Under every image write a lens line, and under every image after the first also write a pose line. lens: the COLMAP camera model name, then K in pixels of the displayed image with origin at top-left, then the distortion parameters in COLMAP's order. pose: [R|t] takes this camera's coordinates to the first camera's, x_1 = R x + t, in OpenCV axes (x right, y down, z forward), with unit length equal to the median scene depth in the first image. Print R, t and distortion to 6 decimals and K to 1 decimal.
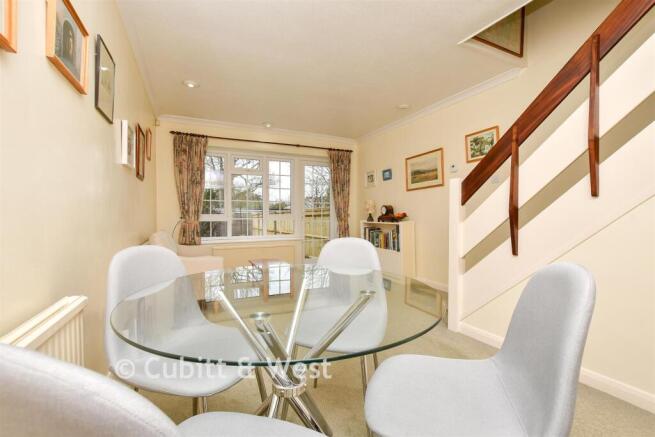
lens RADIAL K [[285.4, 0, 328.1], [0, 285.4, 219.4], [0, 0, 1]] dist [-0.014902, 0.000174]
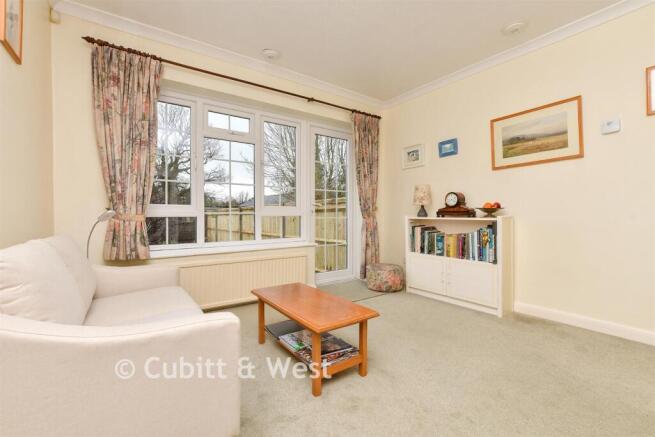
lens RADIAL K [[285.4, 0, 326.3], [0, 285.4, 219.0], [0, 0, 1]] dist [-0.014902, 0.000174]
pose [[0.984395, -0.002198, 0.175957, -0.215314], [0.002697, 0.999993, -0.002597, 0.014235], [-0.175950, 0.003031, 0.984394, 0.421765]]
